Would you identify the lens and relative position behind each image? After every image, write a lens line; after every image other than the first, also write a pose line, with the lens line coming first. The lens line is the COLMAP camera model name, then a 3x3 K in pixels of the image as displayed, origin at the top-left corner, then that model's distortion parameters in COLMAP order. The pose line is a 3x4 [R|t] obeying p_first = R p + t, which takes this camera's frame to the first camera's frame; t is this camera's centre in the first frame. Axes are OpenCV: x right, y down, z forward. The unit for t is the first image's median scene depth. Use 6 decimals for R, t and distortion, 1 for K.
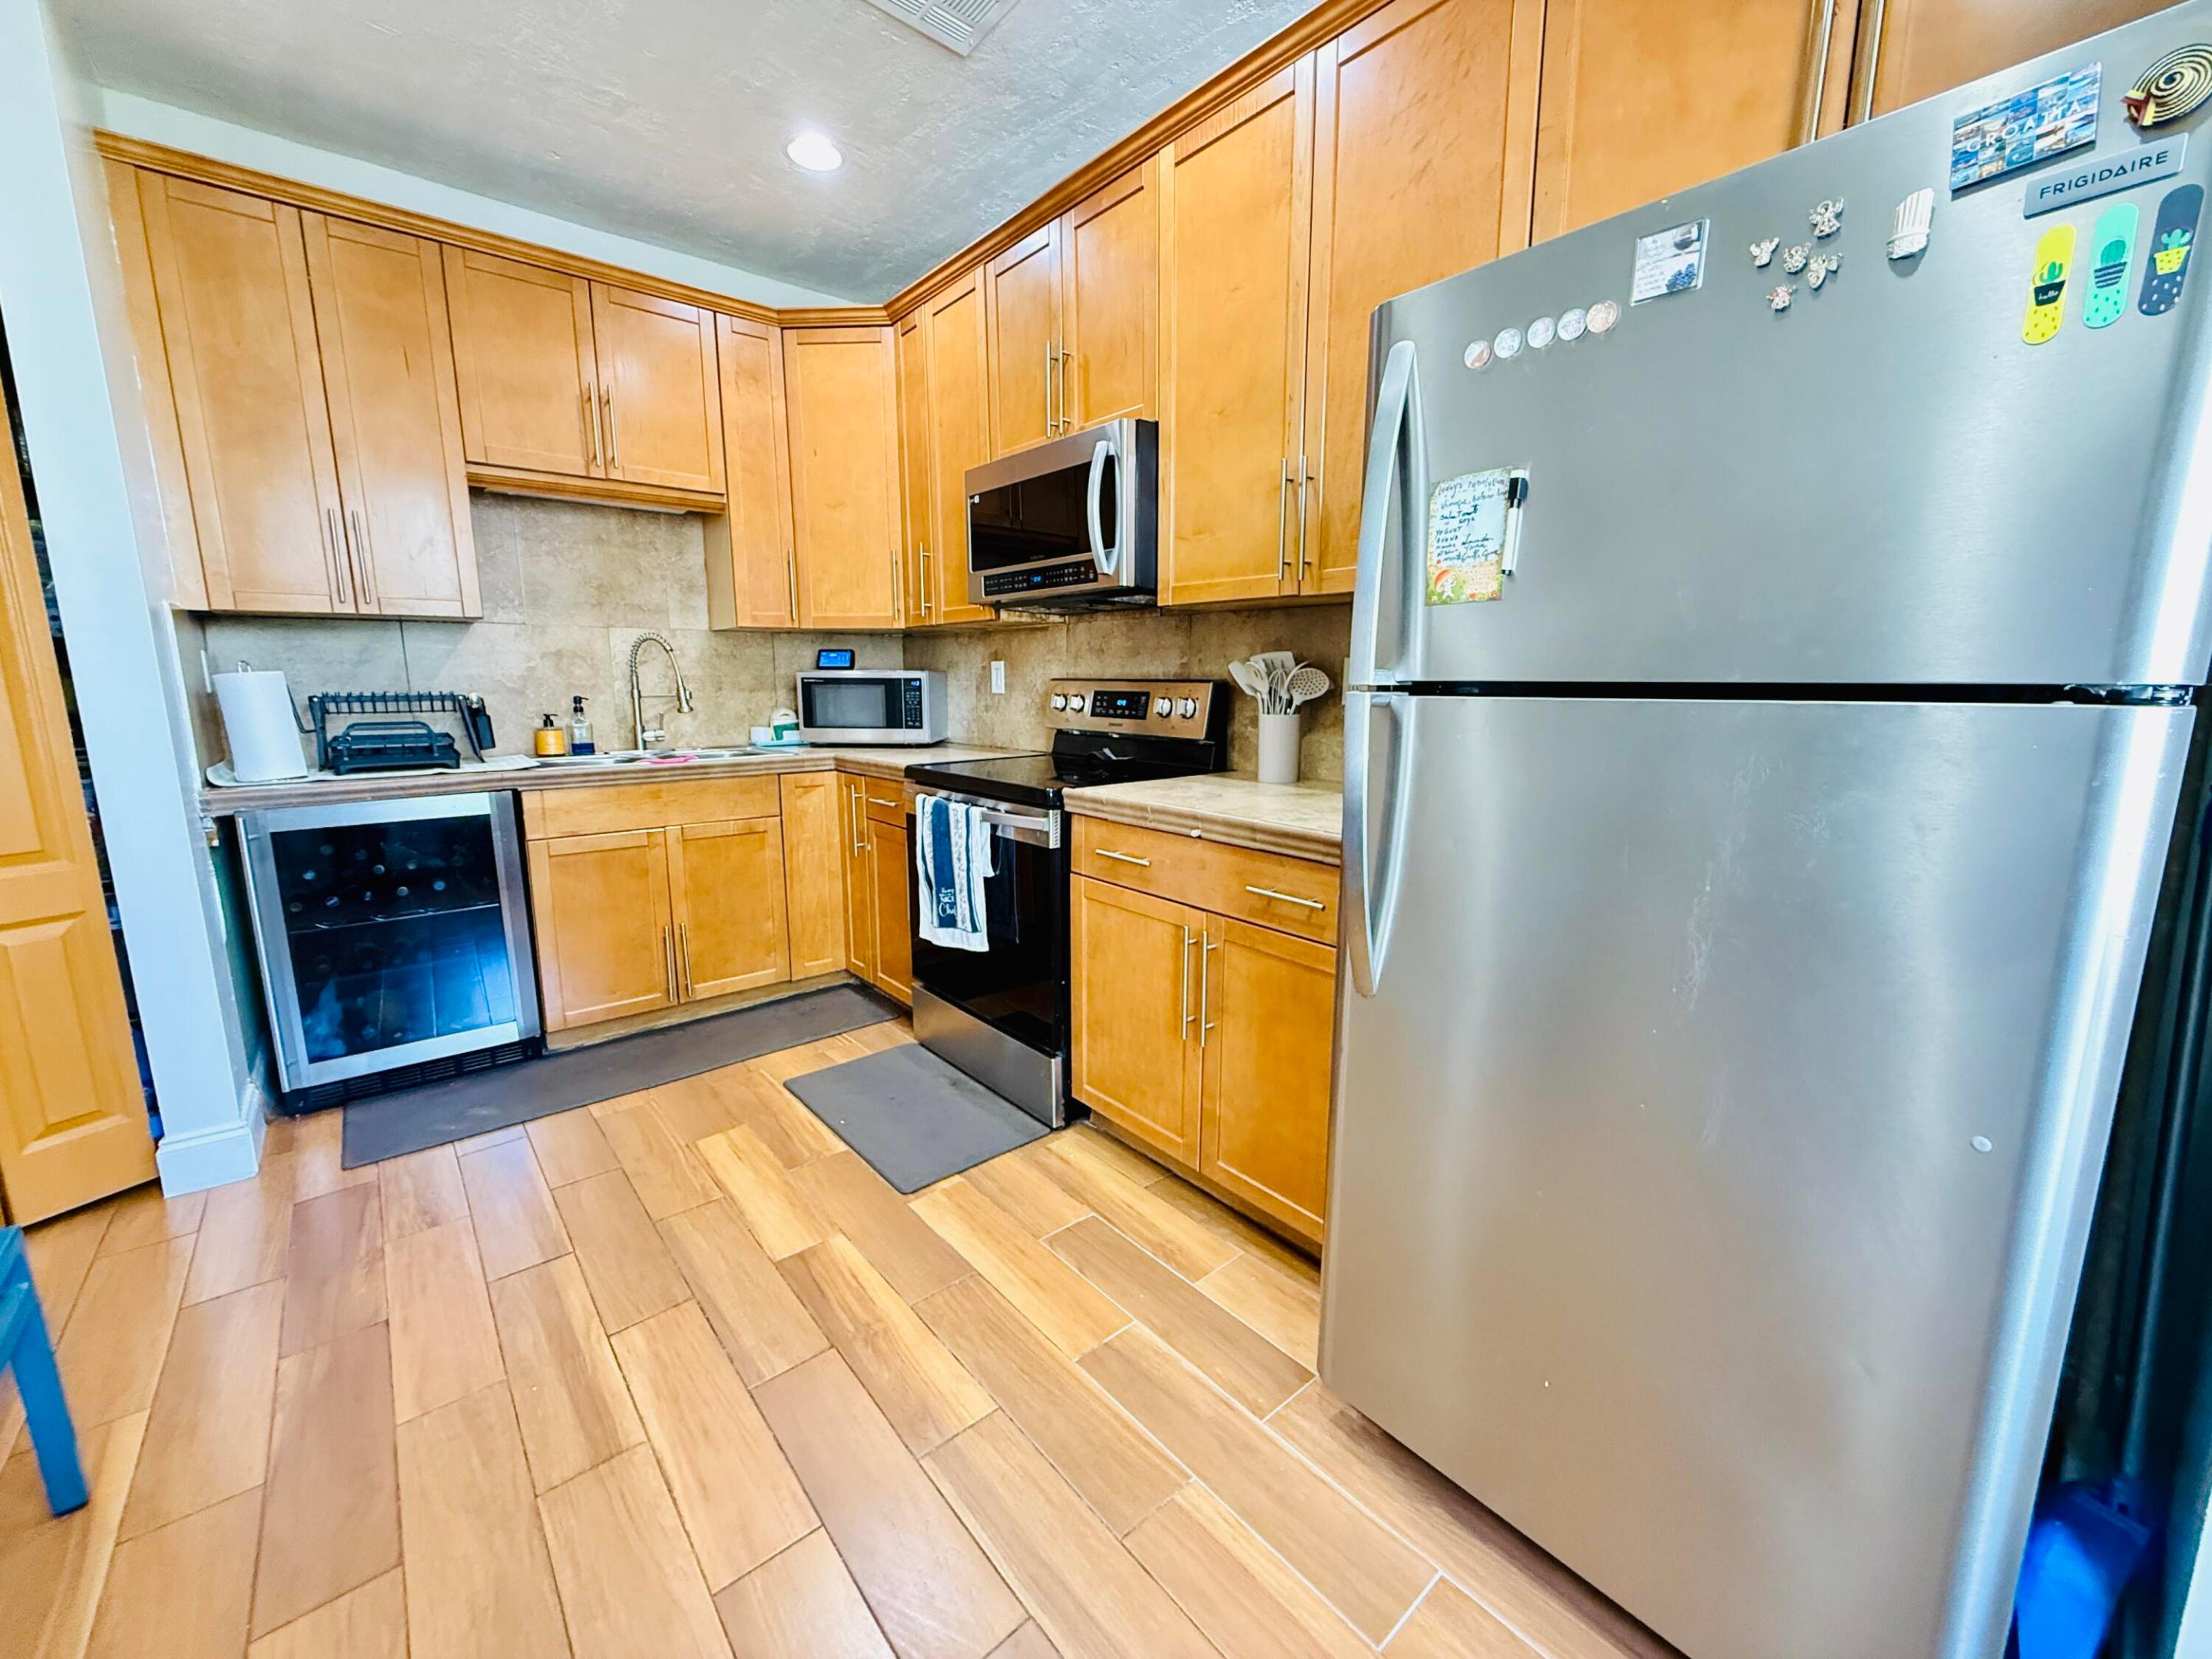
lens RADIAL K [[879.1, 0, 1098.4], [0, 879.1, 825.6], [0, 0, 1]] dist [-0.000311, 0.000196]
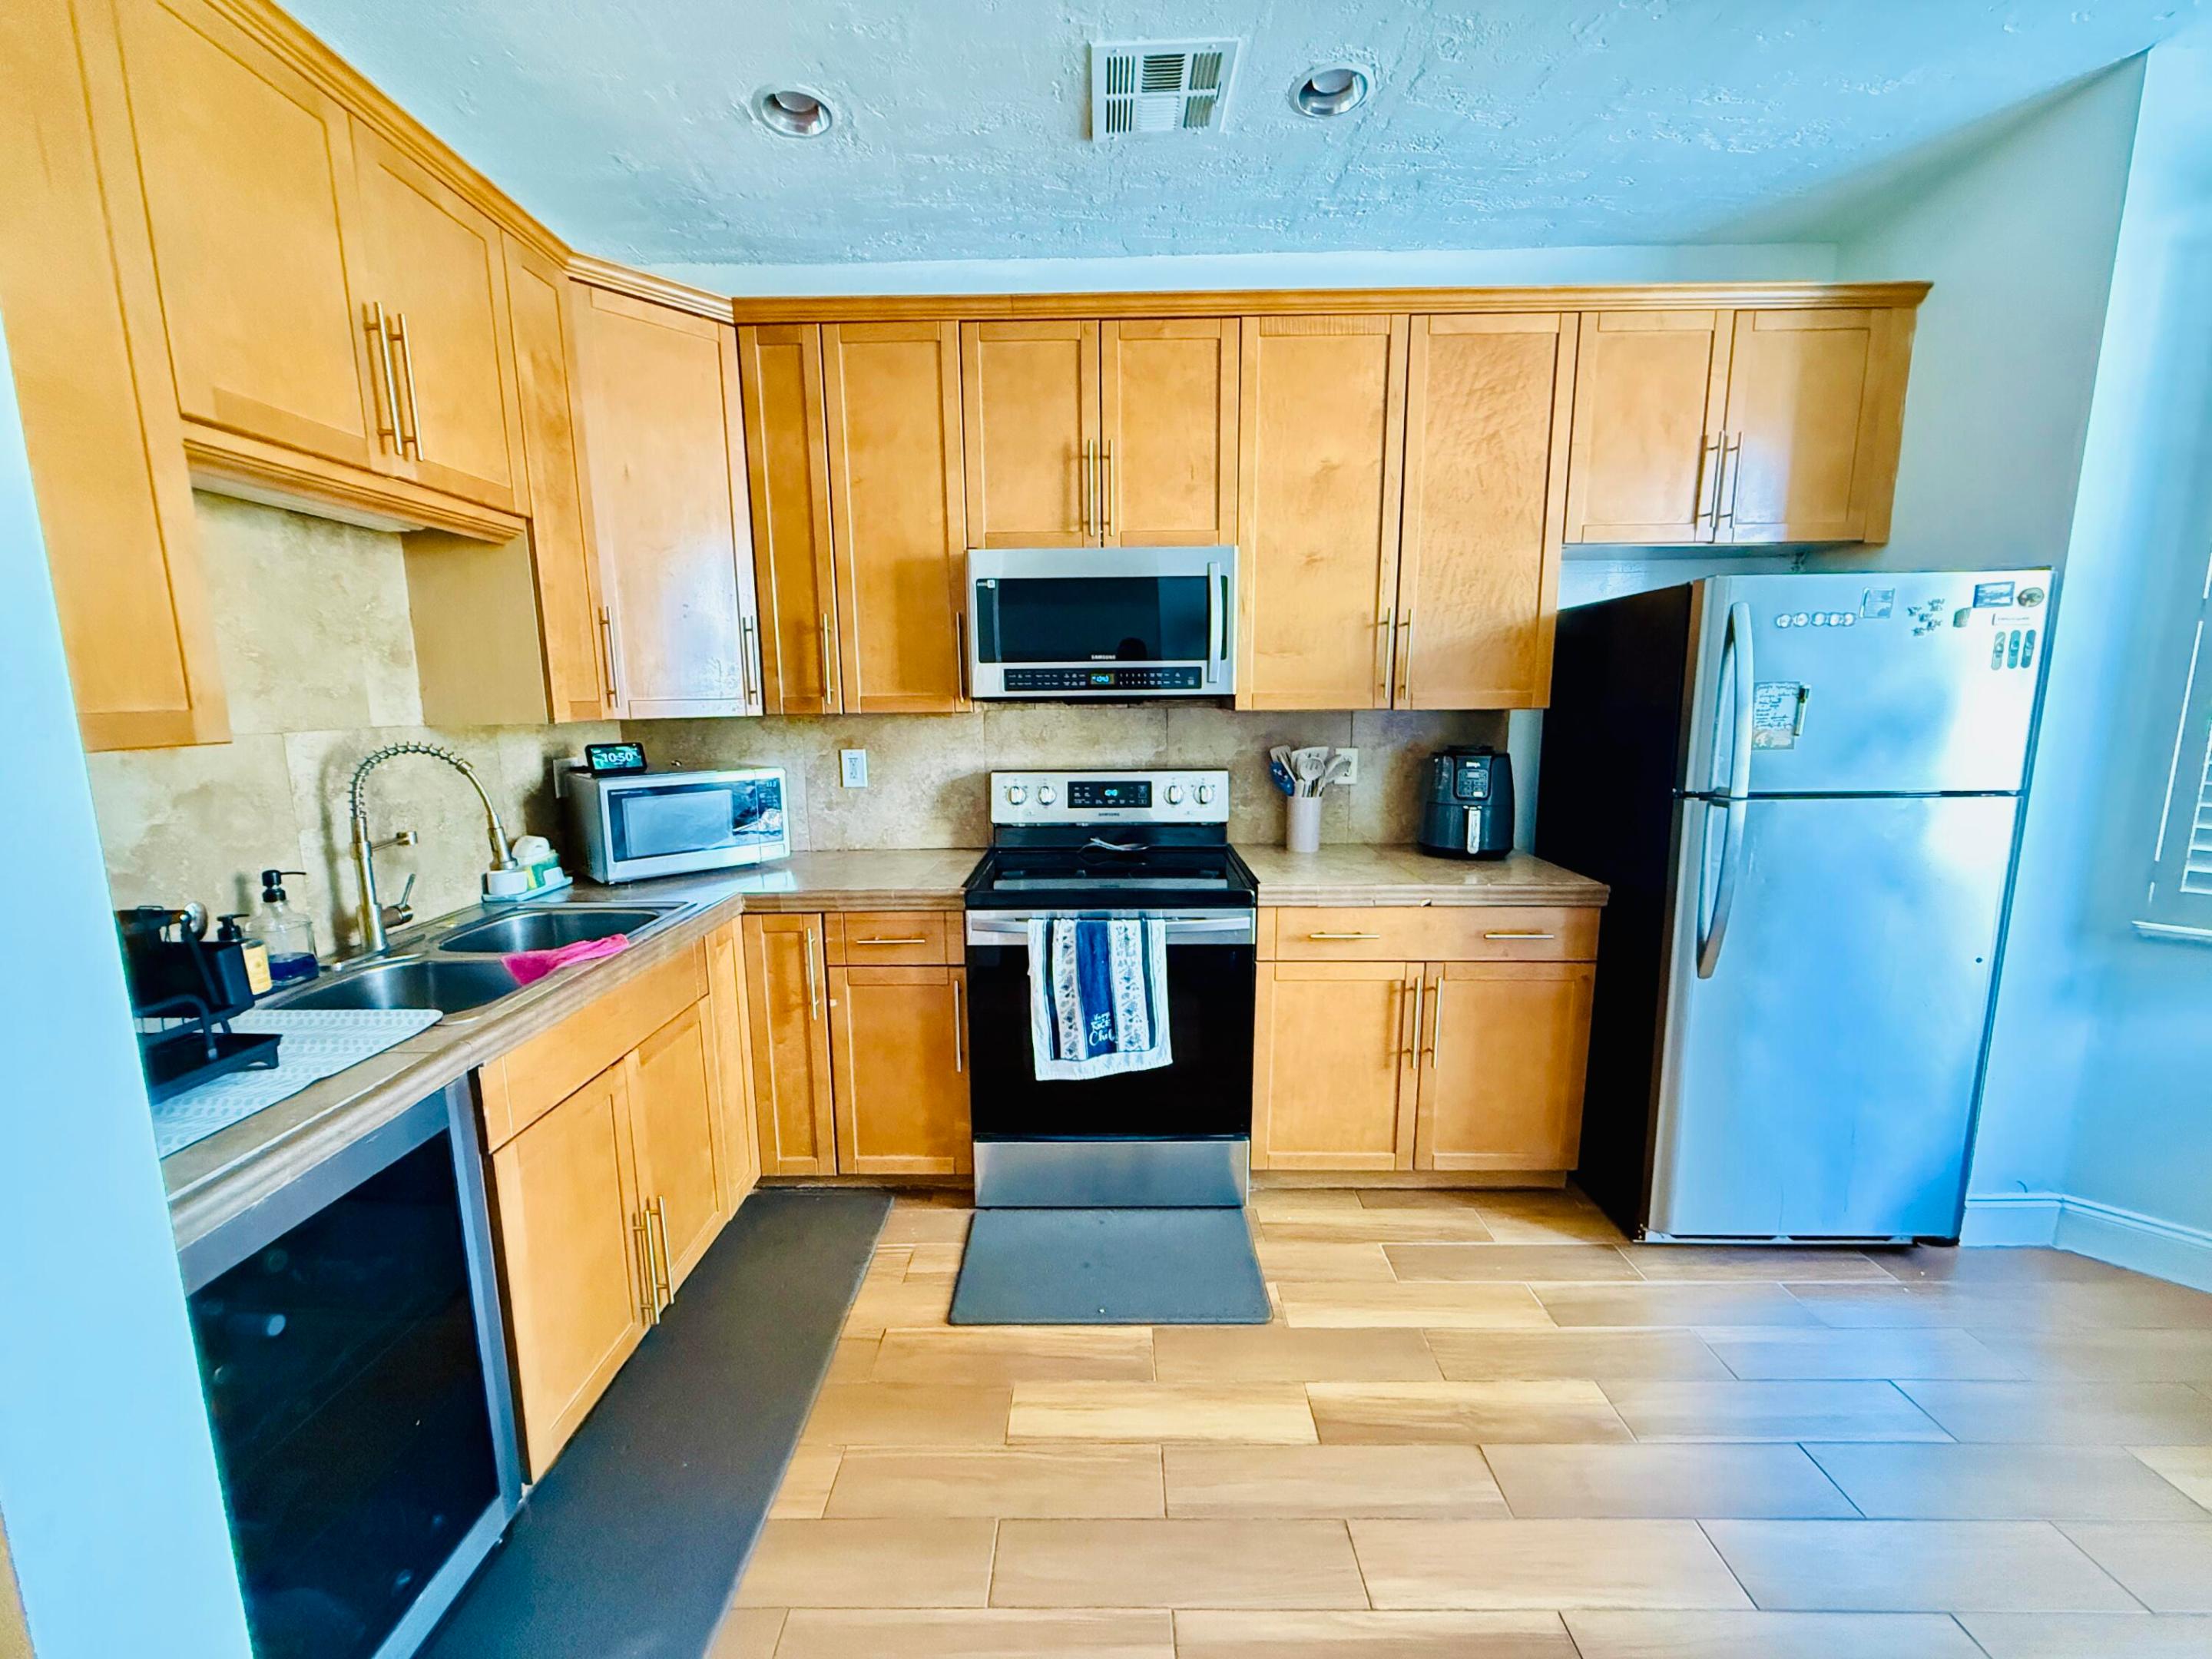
lens RADIAL K [[879.1, 0, 1098.4], [0, 879.1, 825.6], [0, 0, 1]] dist [-0.000311, 0.000196]
pose [[0.652343, -0.121454, 0.748129, -0.944279], [0.138012, 0.989610, 0.040315, -0.181965], [-0.745252, 0.076952, 0.662328, 0.421584]]
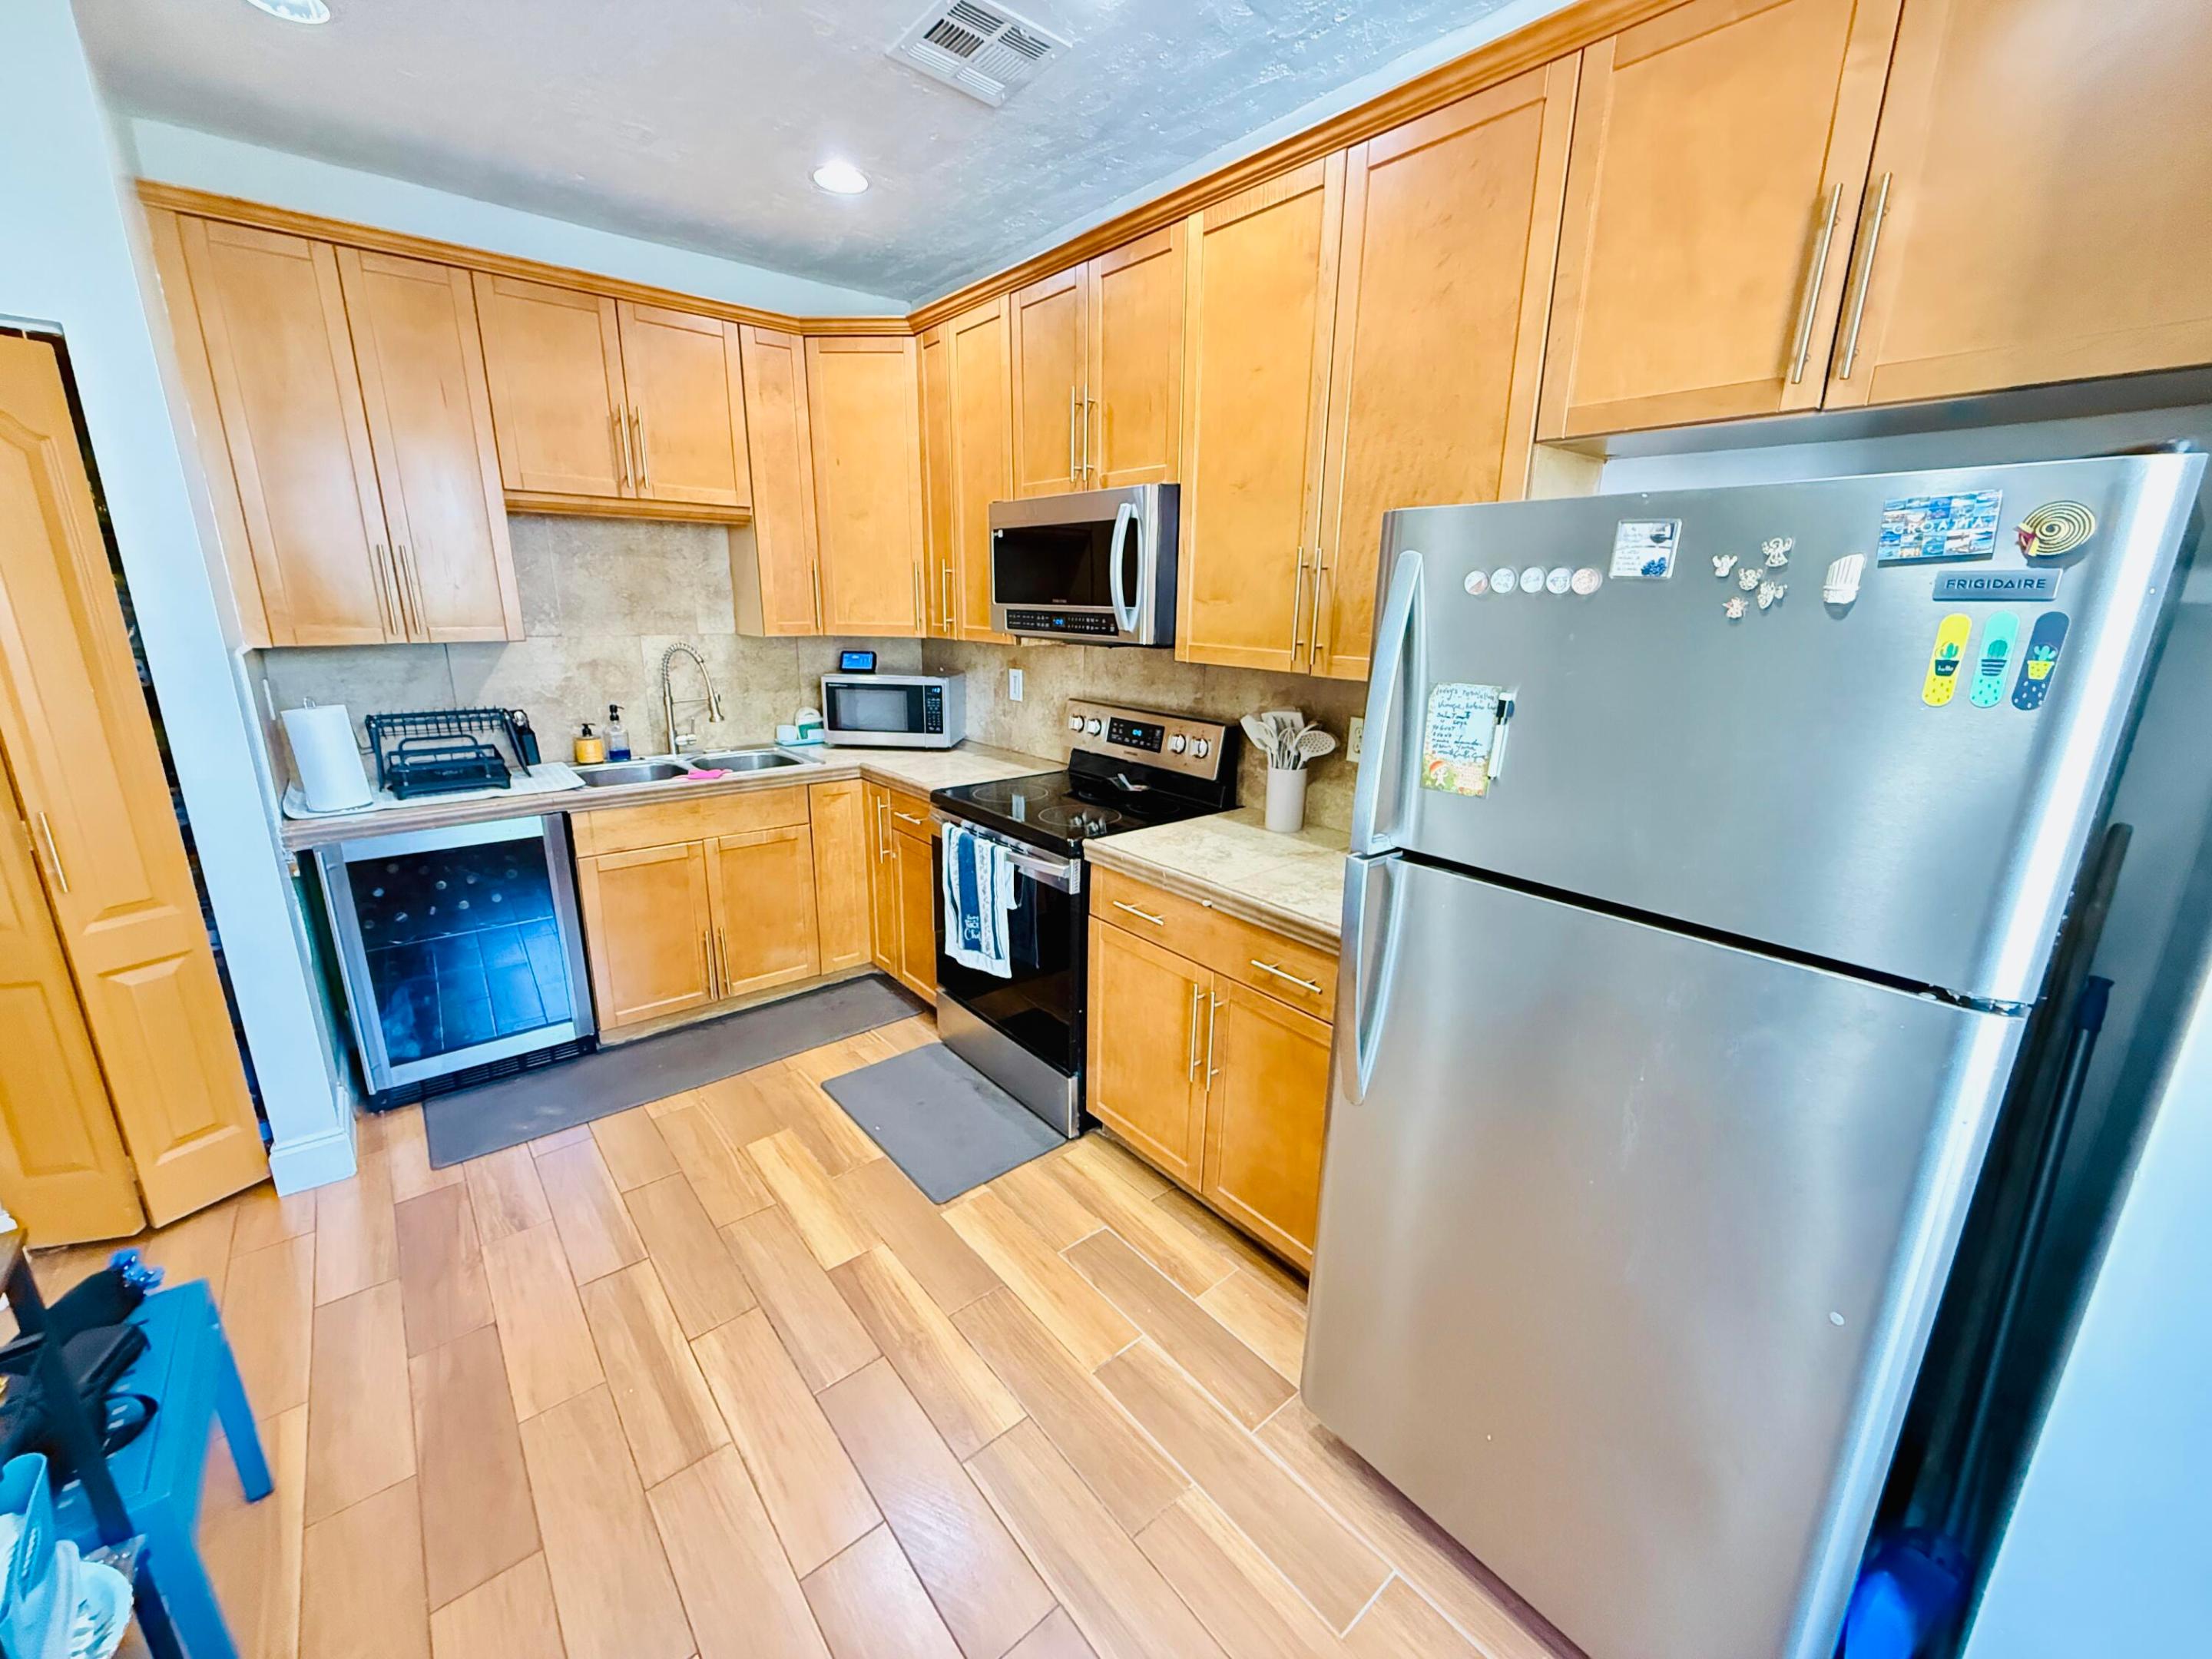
lens RADIAL K [[879.1, 0, 1098.4], [0, 879.1, 825.6], [0, 0, 1]] dist [-0.000311, 0.000196]
pose [[0.999860, 0.016543, -0.002513, -0.019240], [-0.016257, 0.995958, 0.088333, -0.152001], [0.003965, -0.088280, 0.996088, -0.066657]]
